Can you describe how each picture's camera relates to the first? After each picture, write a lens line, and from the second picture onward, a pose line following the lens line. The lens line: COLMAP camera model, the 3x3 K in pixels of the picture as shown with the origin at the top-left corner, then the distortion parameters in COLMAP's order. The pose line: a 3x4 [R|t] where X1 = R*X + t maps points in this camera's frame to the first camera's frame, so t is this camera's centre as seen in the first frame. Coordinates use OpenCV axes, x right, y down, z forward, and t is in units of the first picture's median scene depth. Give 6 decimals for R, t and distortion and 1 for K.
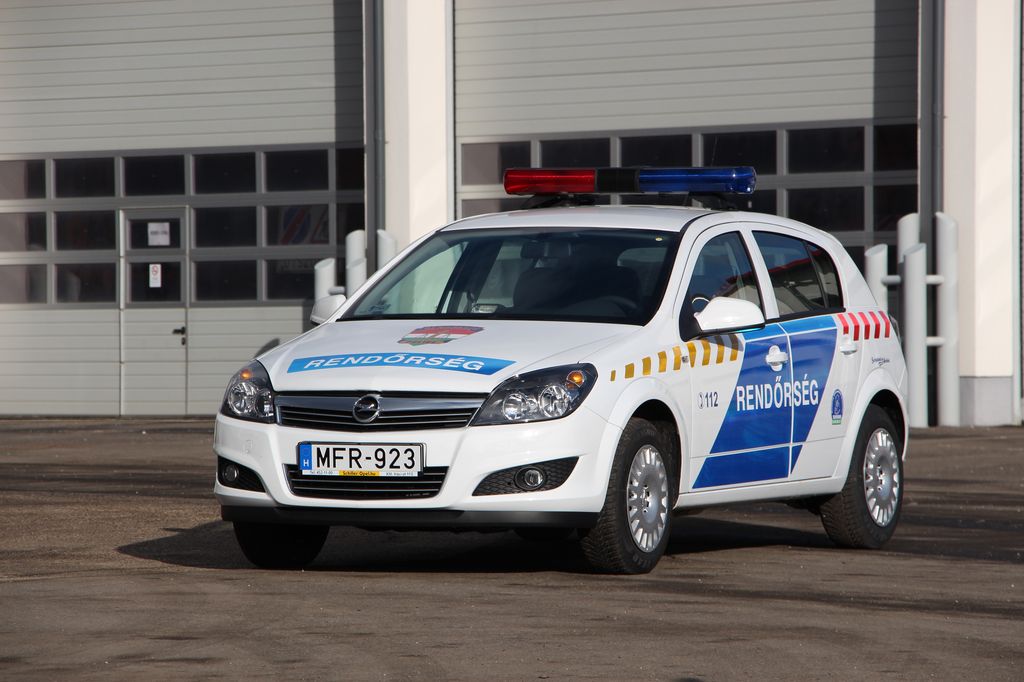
lens RADIAL K [[7195.7, 0, 488.8], [0, 7195.7, 338.5], [0, 0, 1]] dist [3.791682, -34.063031]
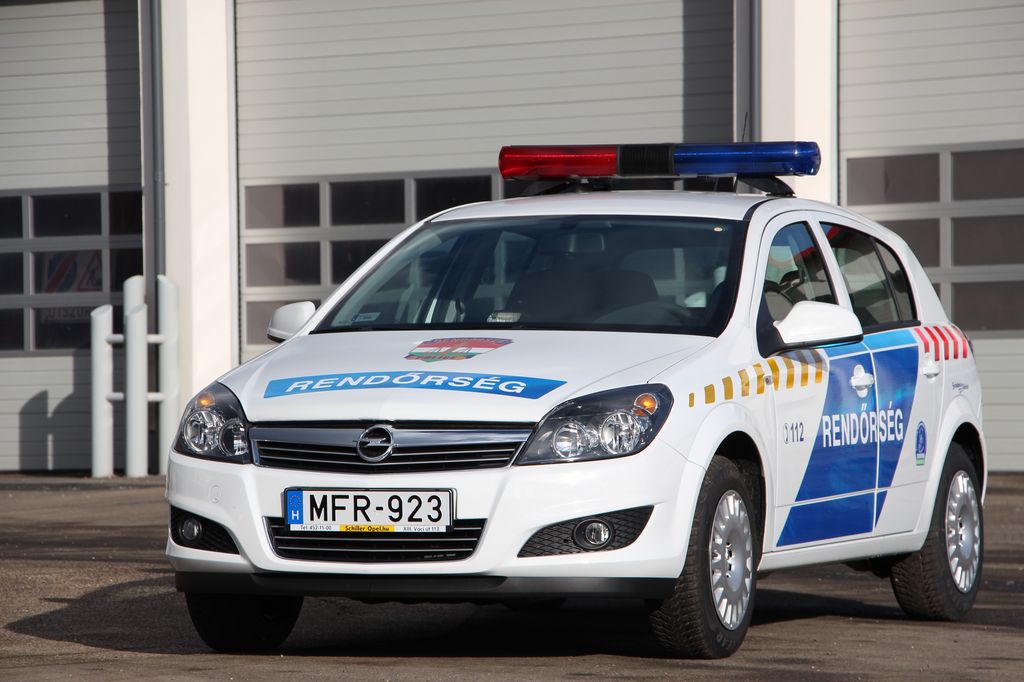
lens RADIAL K [[6068.0, 0, 512.0], [0, 6068.0, 341.0], [0, 0, 1]] dist [2.606593, -14.005327]
pose [[0.997598, -0.002027, 0.069238, -0.046166], [0.002863, 0.999924, -0.011975, 0.006498], [-0.069209, 0.012144, 0.997528, 0.348273]]
